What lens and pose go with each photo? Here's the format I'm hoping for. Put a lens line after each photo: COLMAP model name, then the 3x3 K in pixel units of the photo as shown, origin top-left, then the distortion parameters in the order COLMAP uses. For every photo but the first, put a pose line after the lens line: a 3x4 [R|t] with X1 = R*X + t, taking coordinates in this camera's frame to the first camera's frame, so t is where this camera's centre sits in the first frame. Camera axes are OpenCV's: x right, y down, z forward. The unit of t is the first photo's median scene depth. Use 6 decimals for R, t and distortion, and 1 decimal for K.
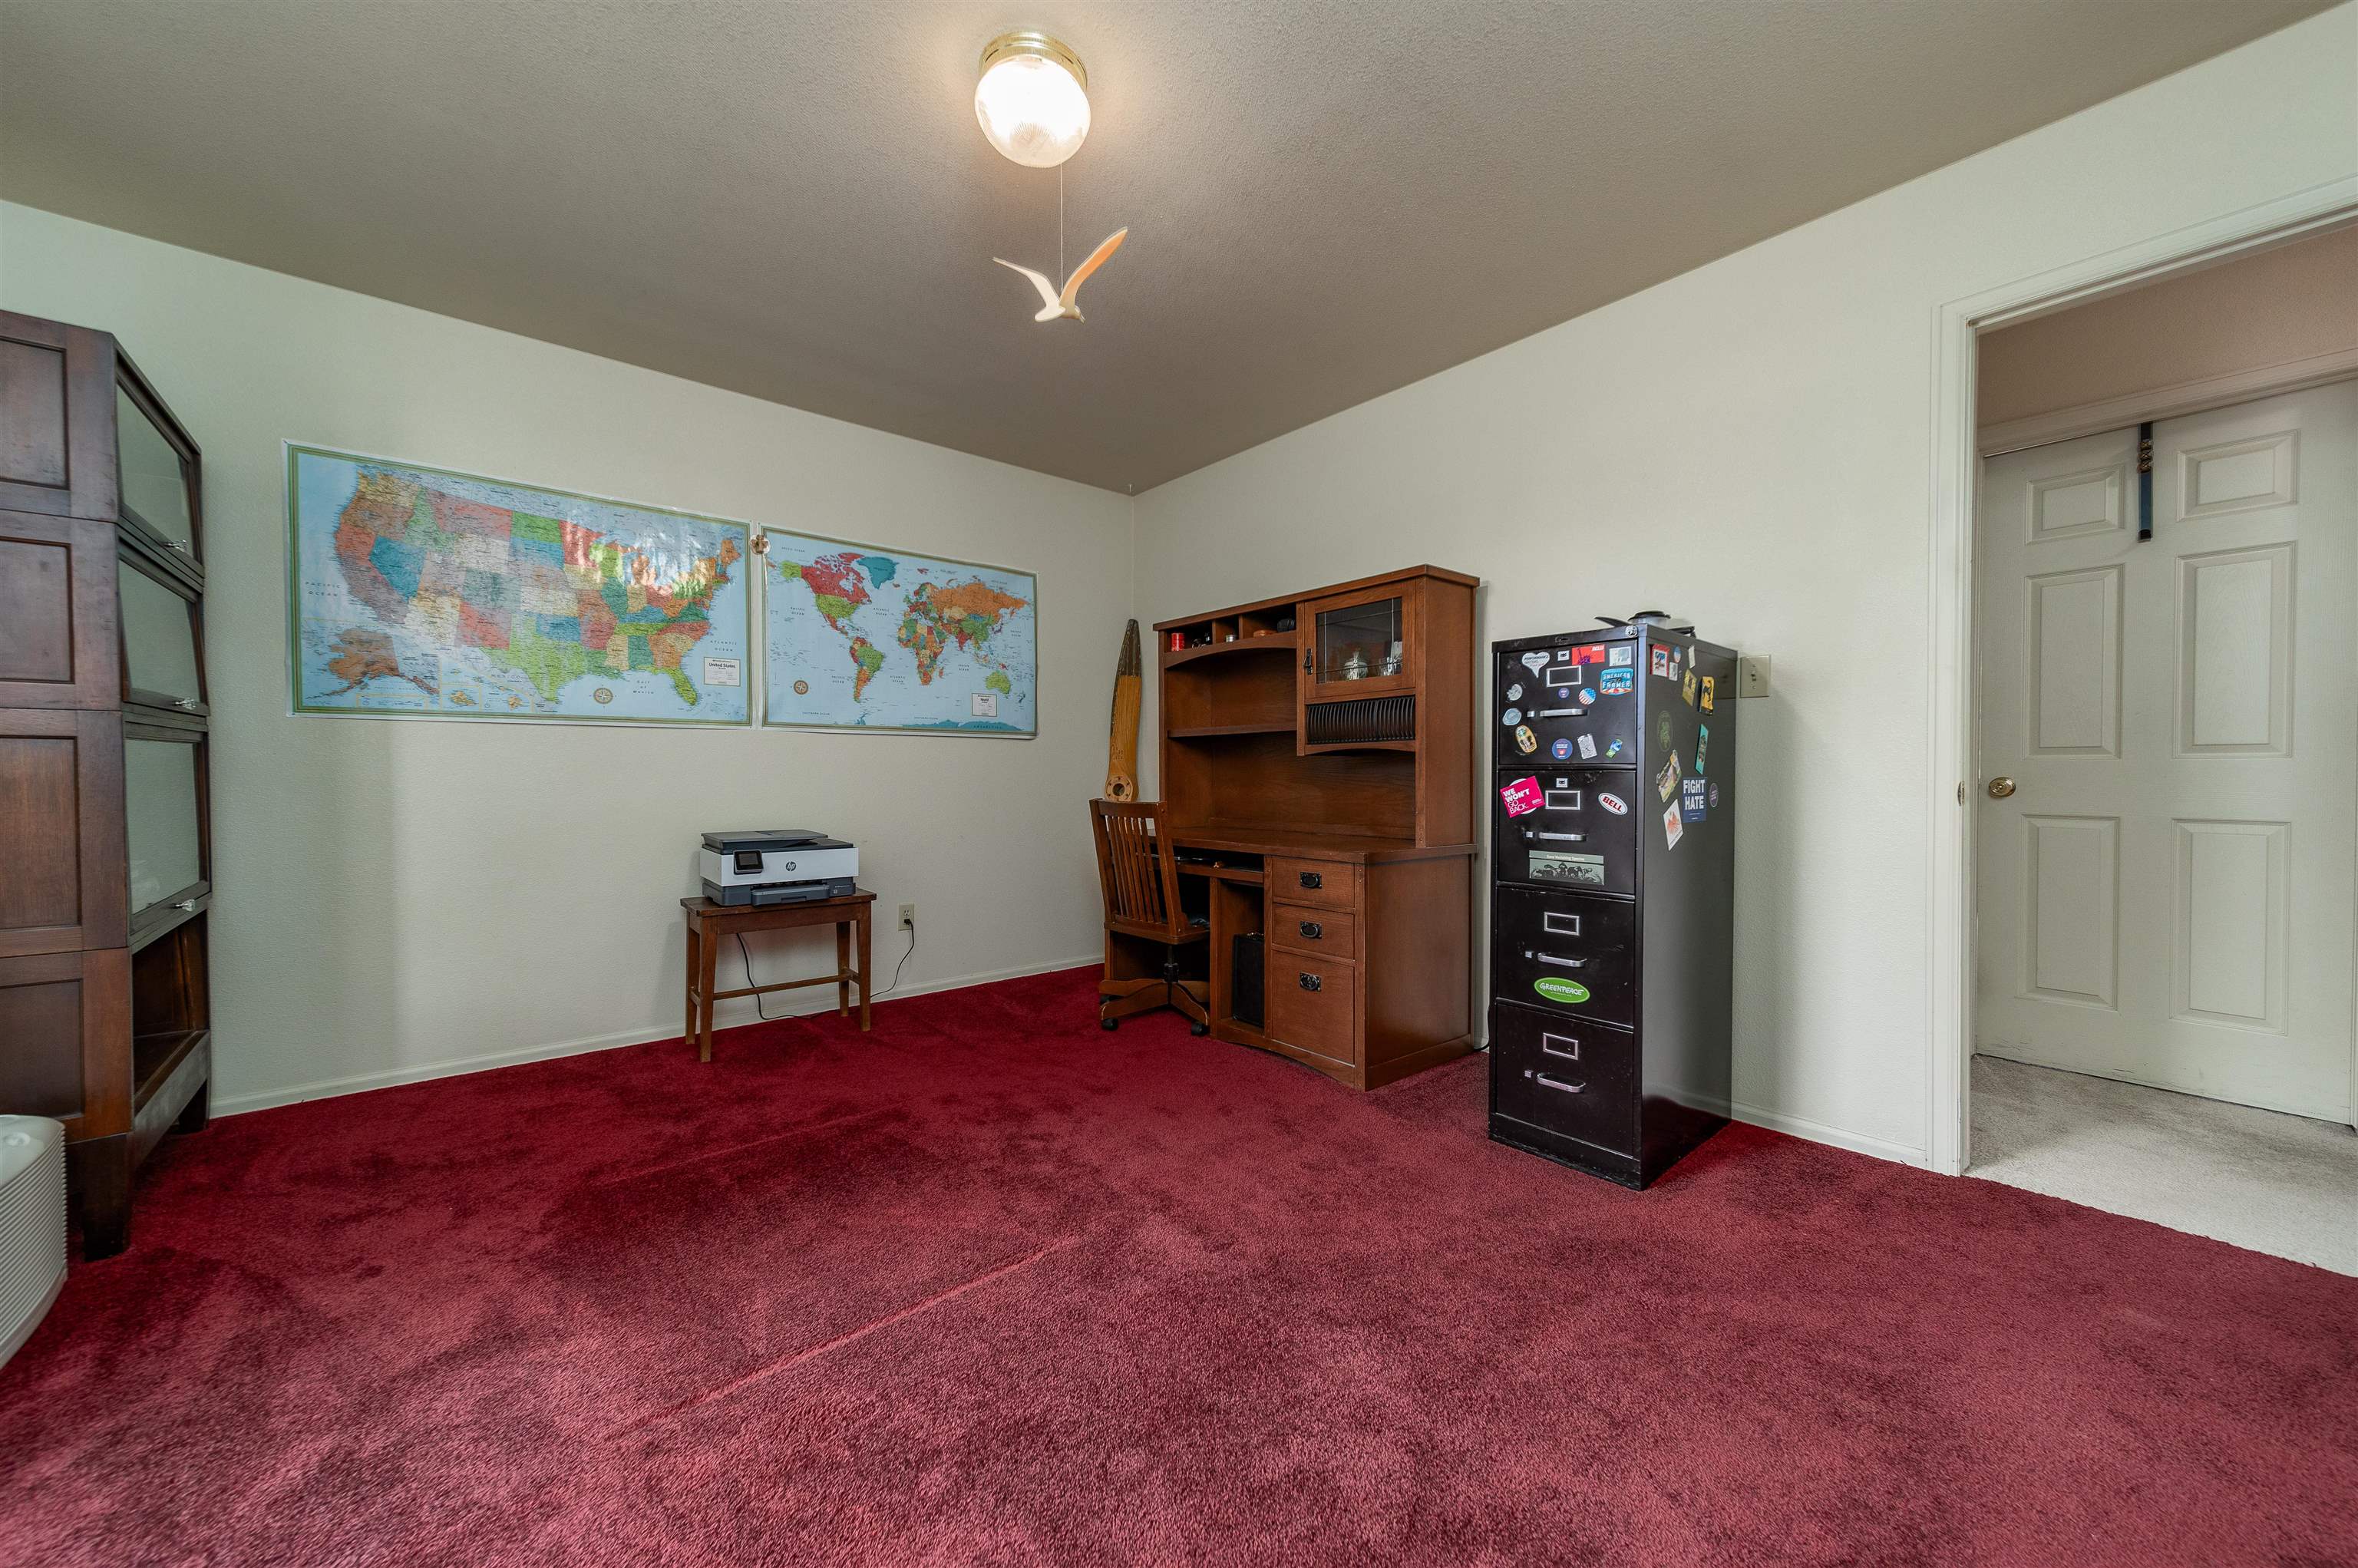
lens RADIAL K [[865.3, 0, 1179.0], [0, 865.3, 784.0], [0, 0, 1]] dist [0.006909, 0.000201]
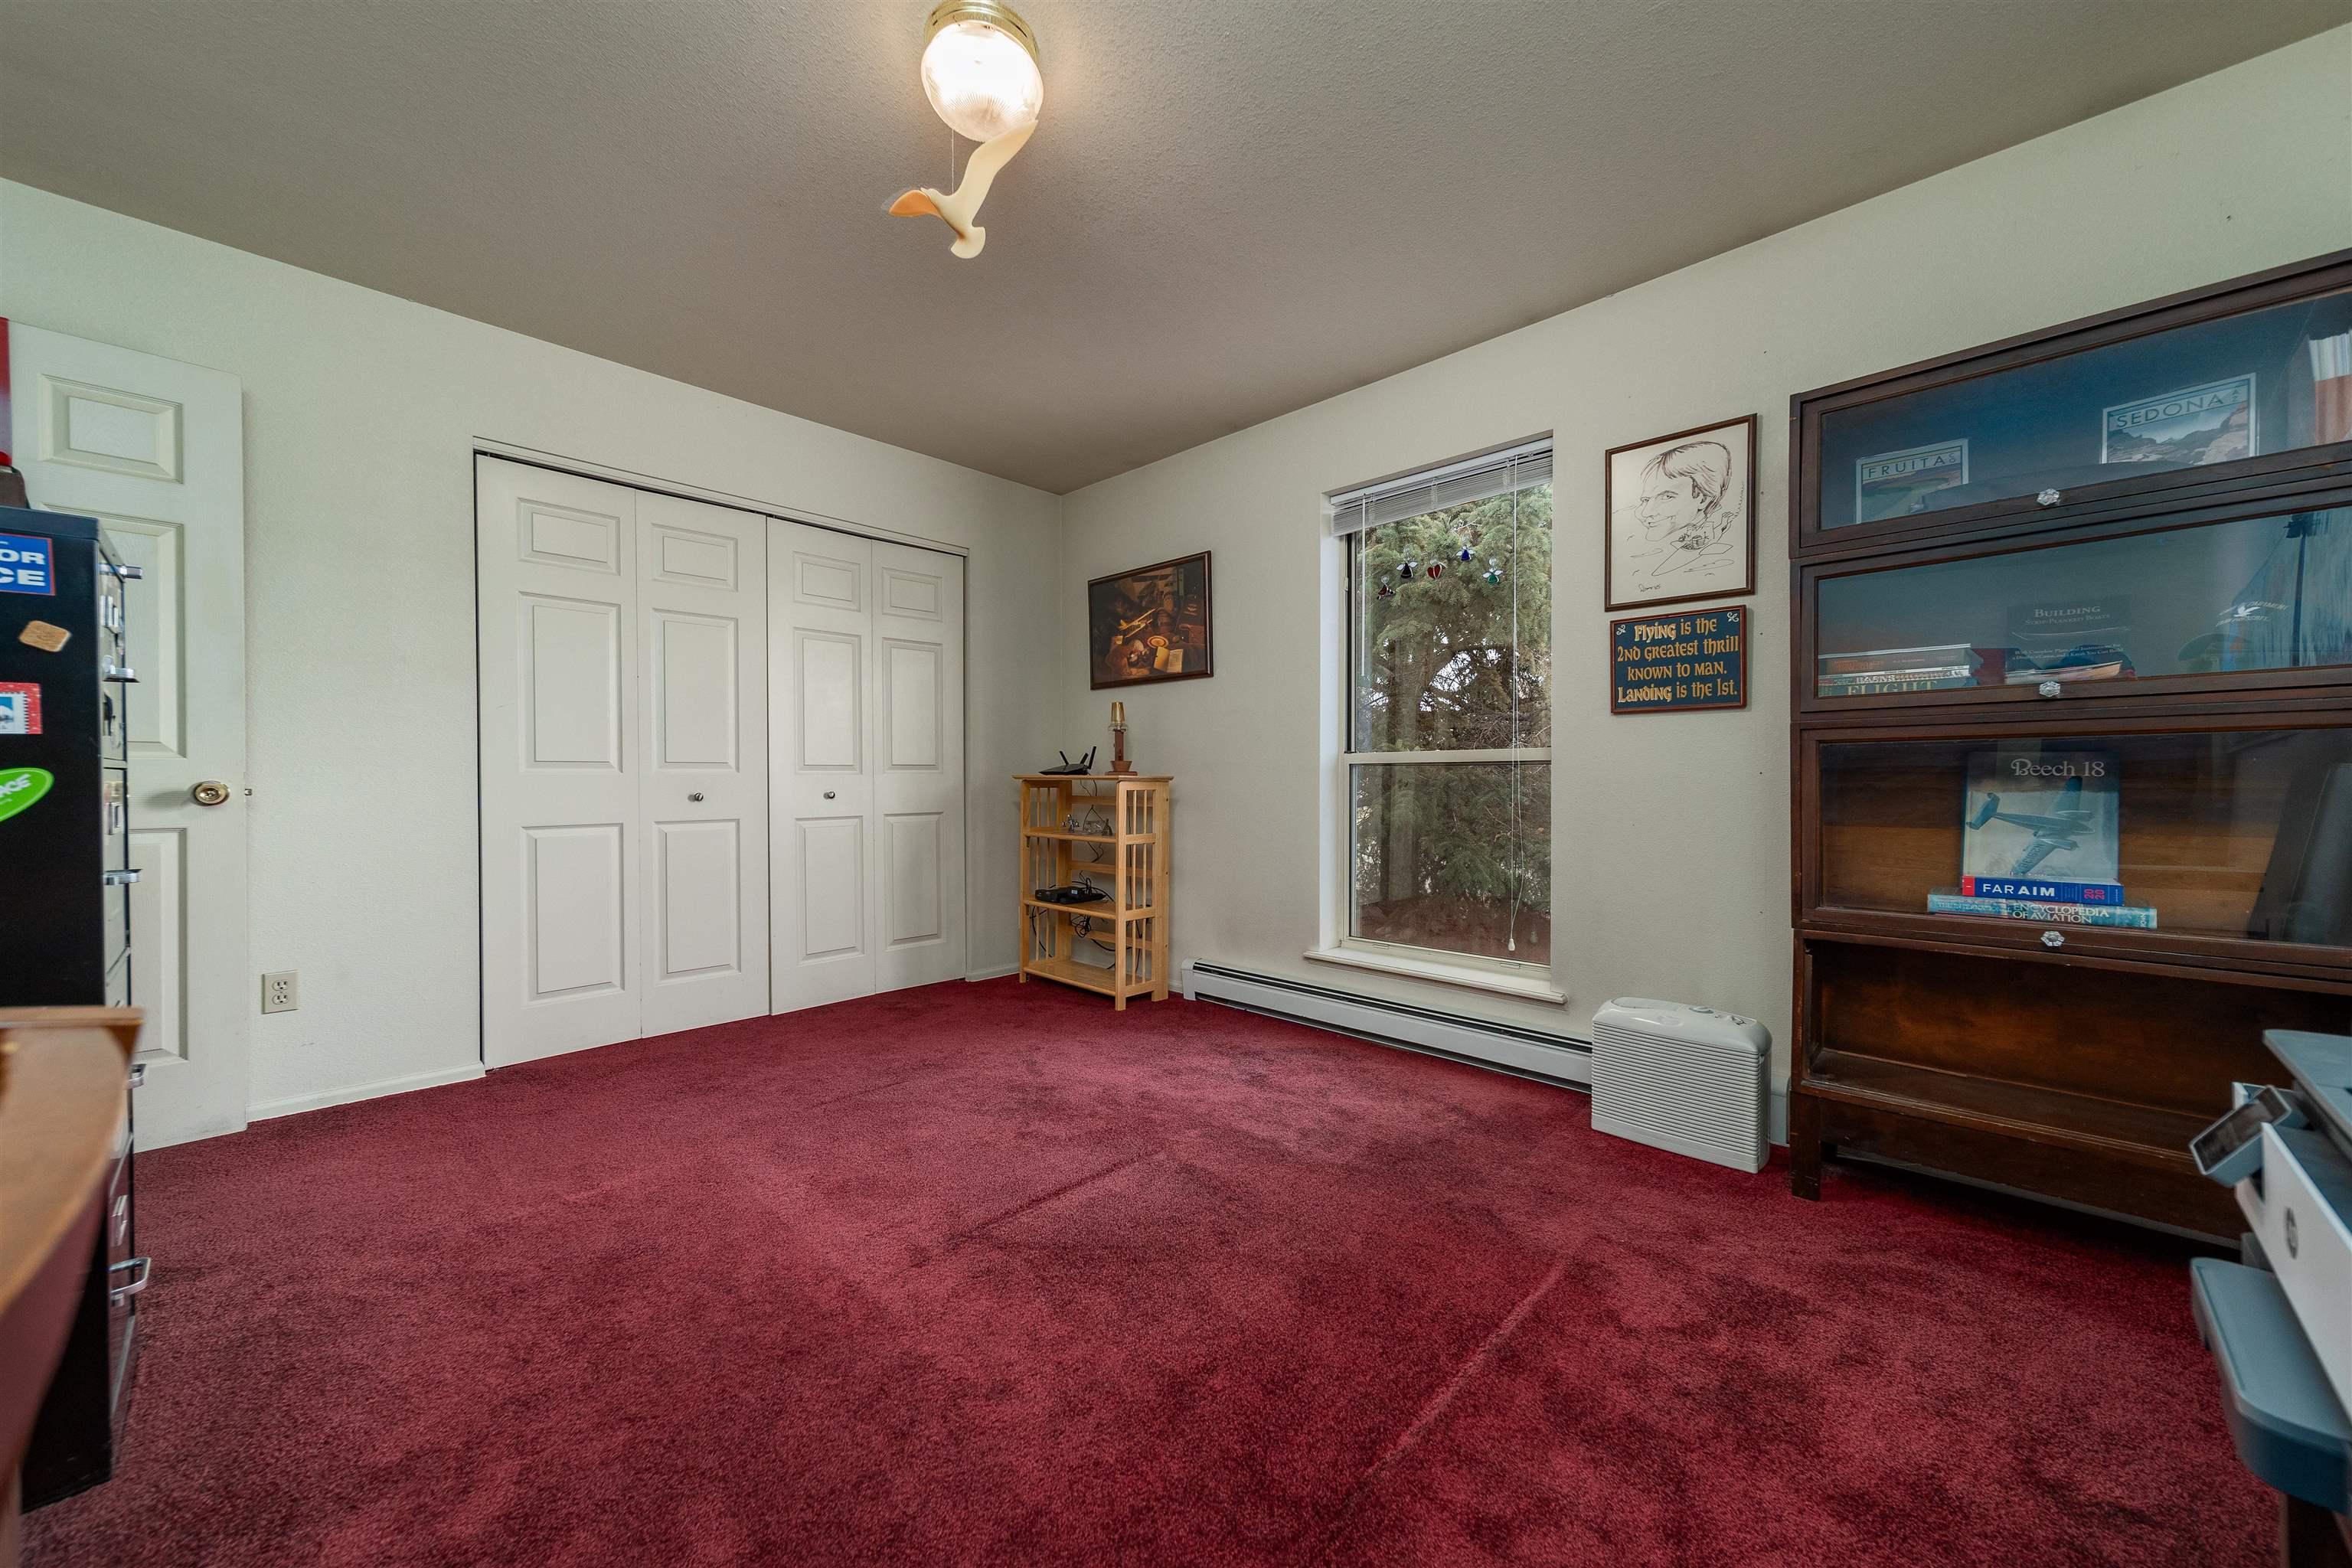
lens RADIAL K [[863.2, 0, 1176.0], [0, 863.2, 784.0], [0, 0, 1]] dist [0.006909, 0.000201]
pose [[-0.995676, -0.001202, -0.092886, -0.164115], [-0.002913, 0.999828, 0.018293, -0.011426], [0.092848, 0.018485, -0.995509, 1.160045]]
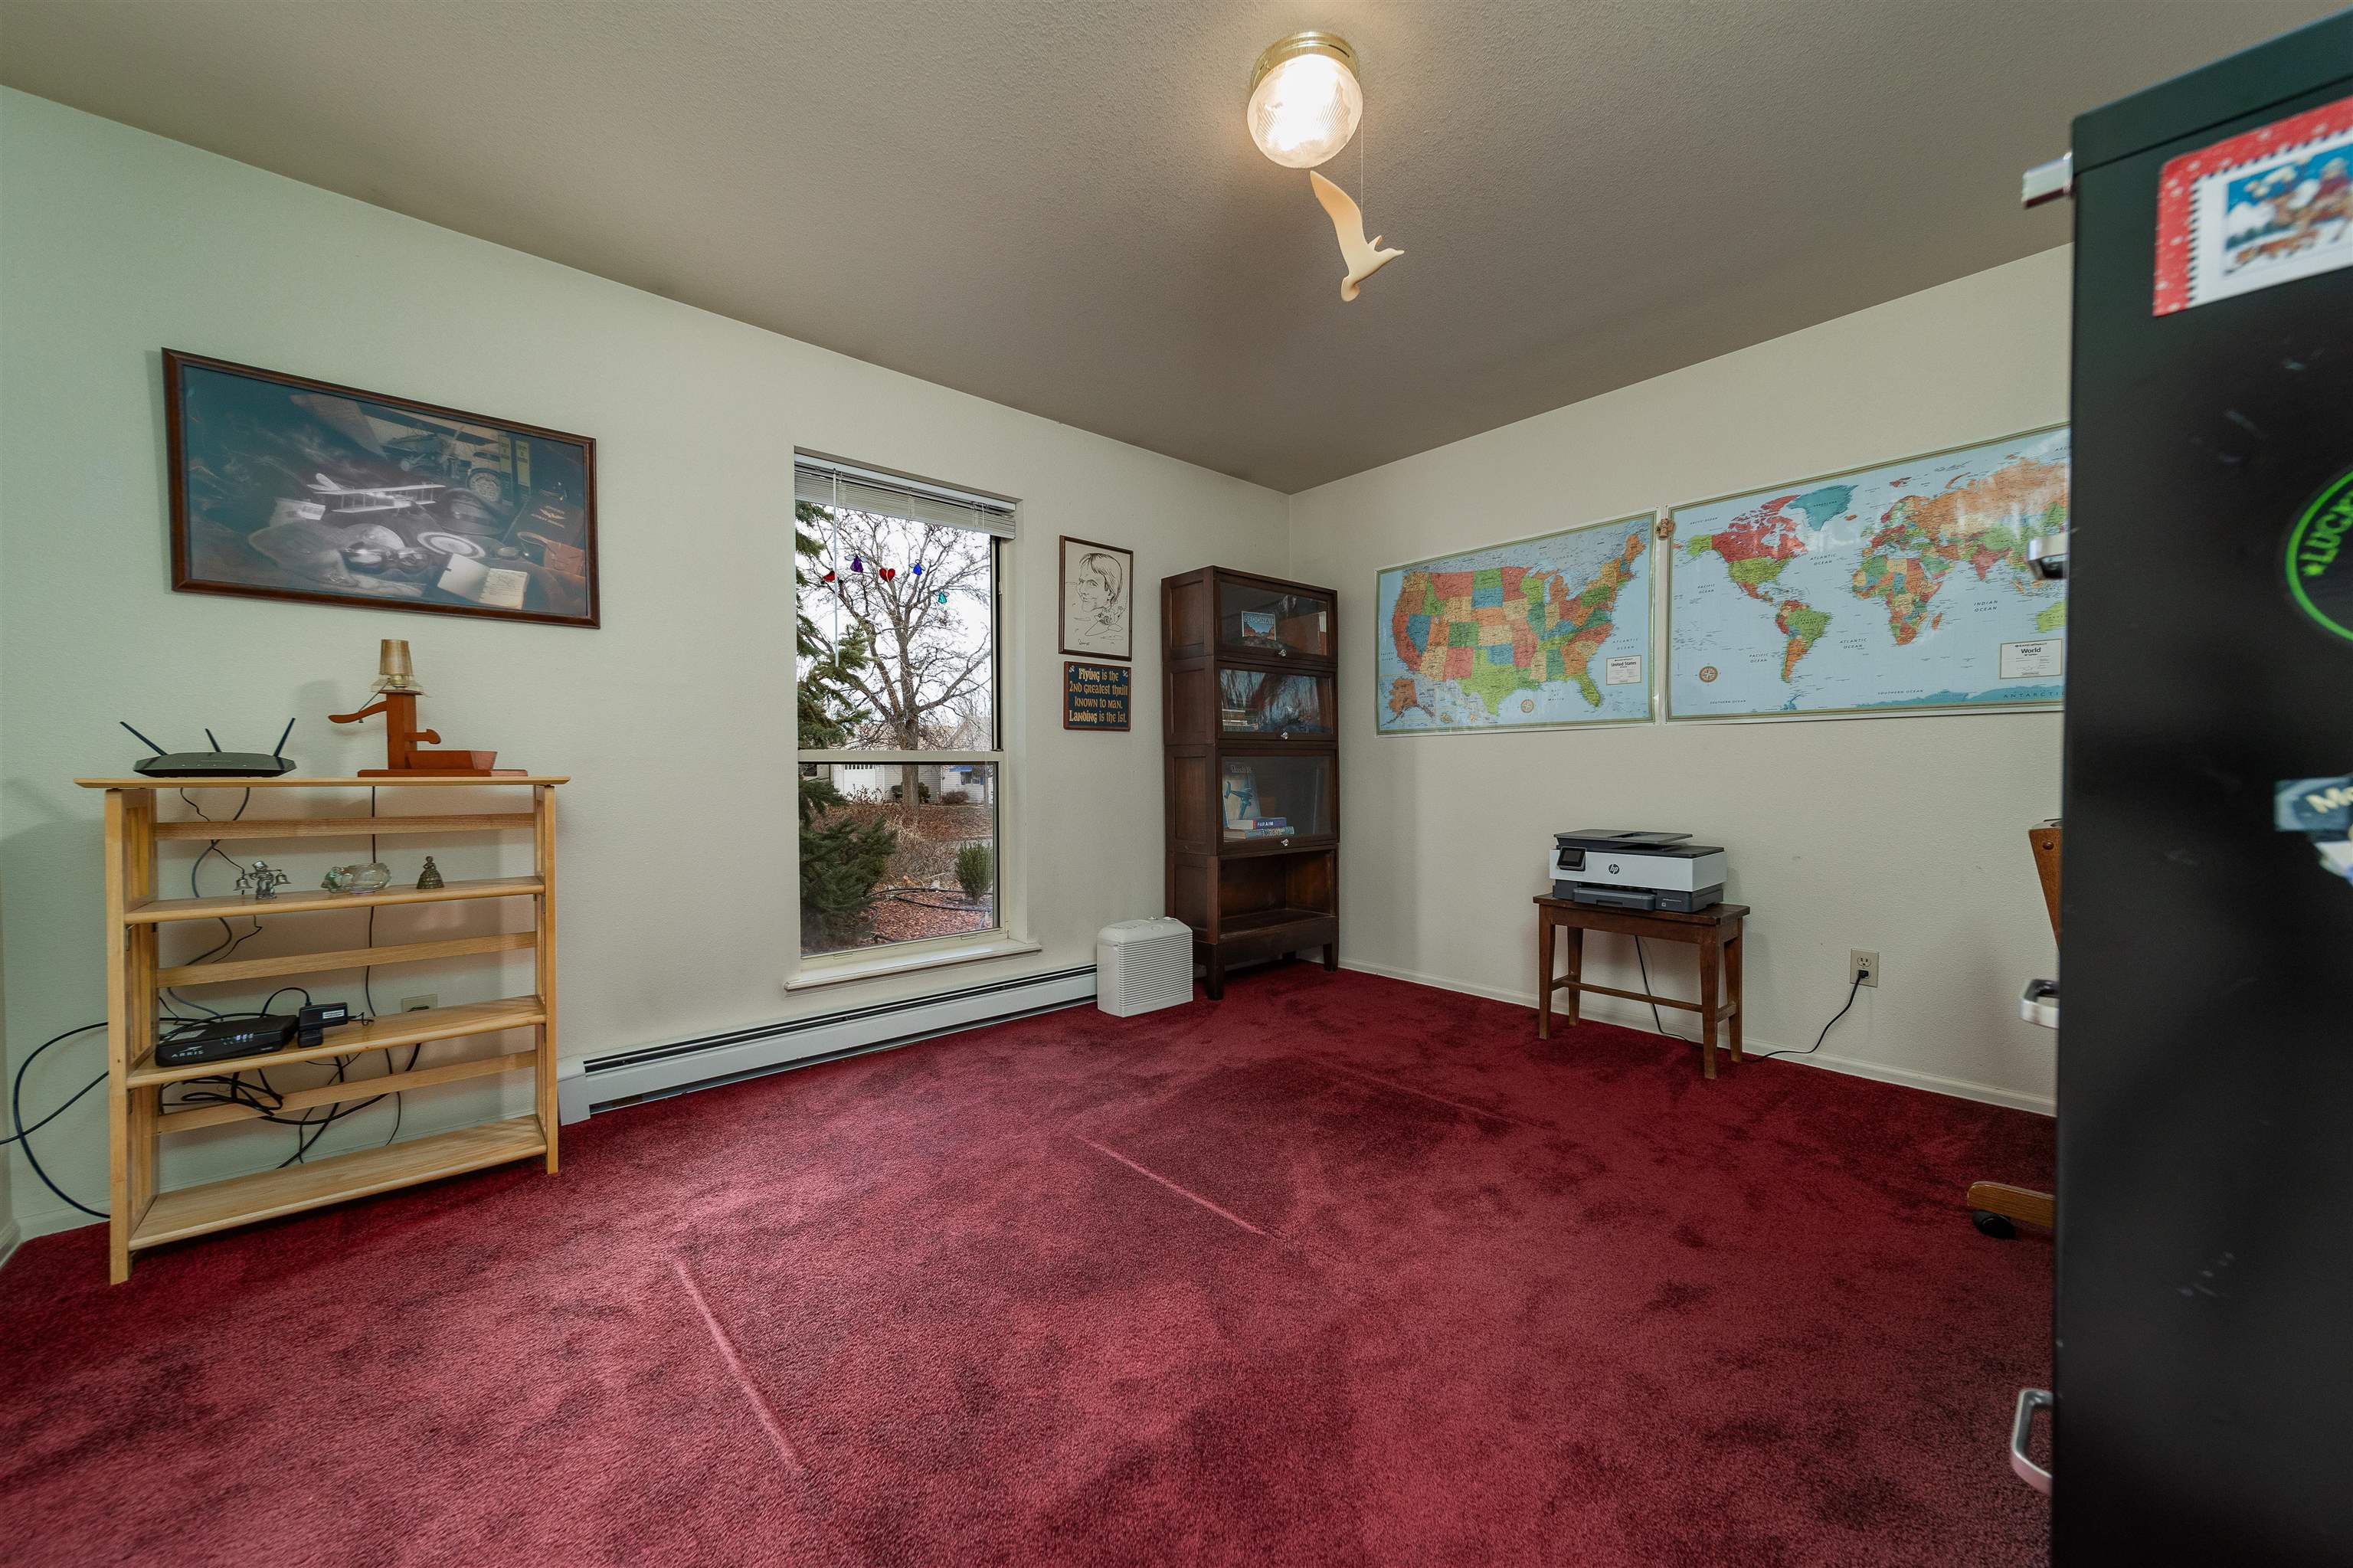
lens RADIAL K [[863.6, 0, 1176.5], [0, 863.6, 784.0], [0, 0, 1]] dist [0.006909, 0.000201]
pose [[0.016378, 0.014741, -0.999757, 0.494508], [-0.006828, 0.999870, 0.014631, -0.009364], [0.999843, 0.006587, 0.016477, 0.493602]]
